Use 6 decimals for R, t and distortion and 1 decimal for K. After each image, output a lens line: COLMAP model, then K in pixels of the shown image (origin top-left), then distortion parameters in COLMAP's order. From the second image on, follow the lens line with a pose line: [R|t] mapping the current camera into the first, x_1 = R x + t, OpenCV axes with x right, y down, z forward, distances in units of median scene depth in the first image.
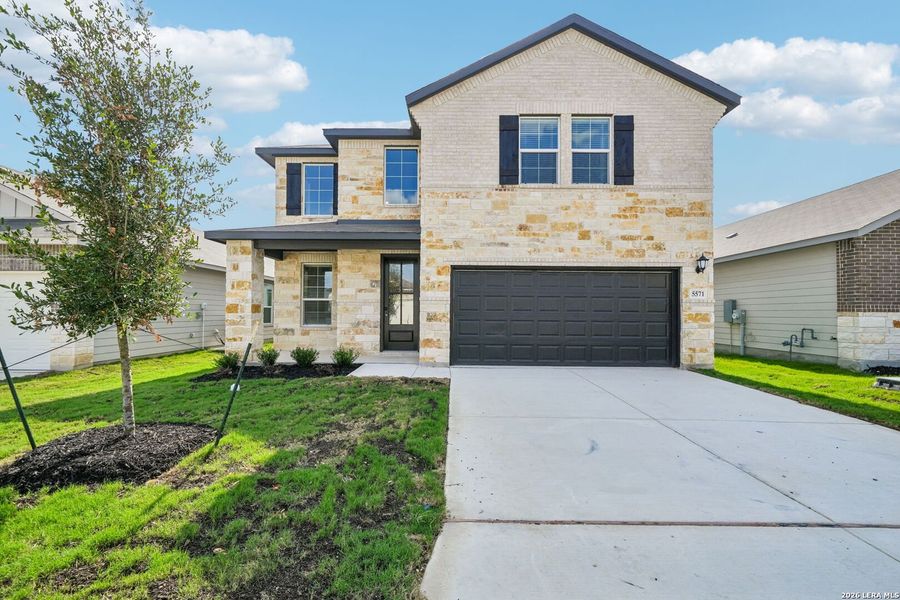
lens RADIAL K [[376.4, 0, 452.4], [0, 376.4, 302.3], [0, 0, 1]] dist [0.000089, 0.000080]
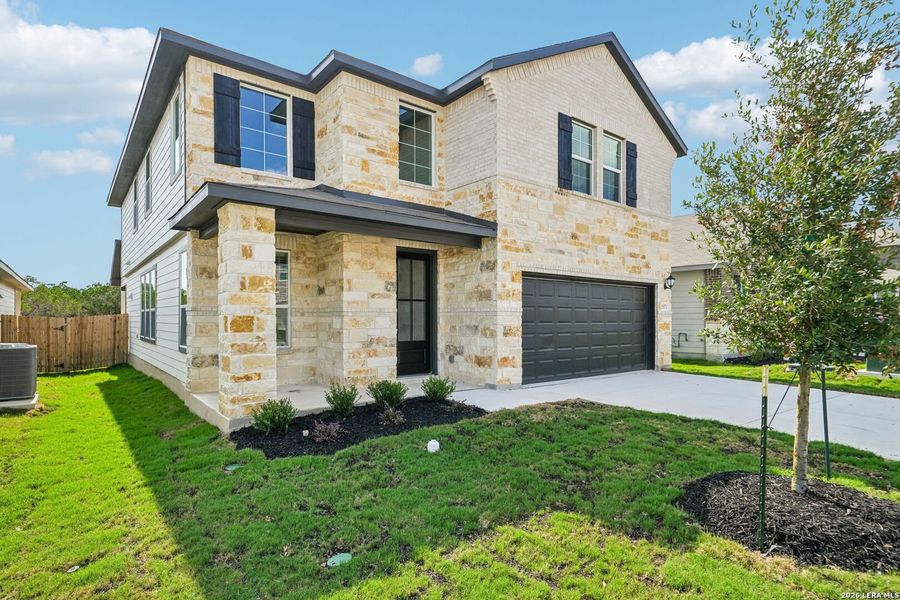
lens RADIAL K [[469.0, 0, 447.7], [0, 469.0, 312.7], [0, 0, 1]] dist [0.007175, 0.000493]
pose [[0.782997, 0.001323, 0.622024, -0.809515], [-0.012418, 0.999832, 0.013504, -0.014795], [-0.621901, -0.018298, 0.782882, 0.255550]]
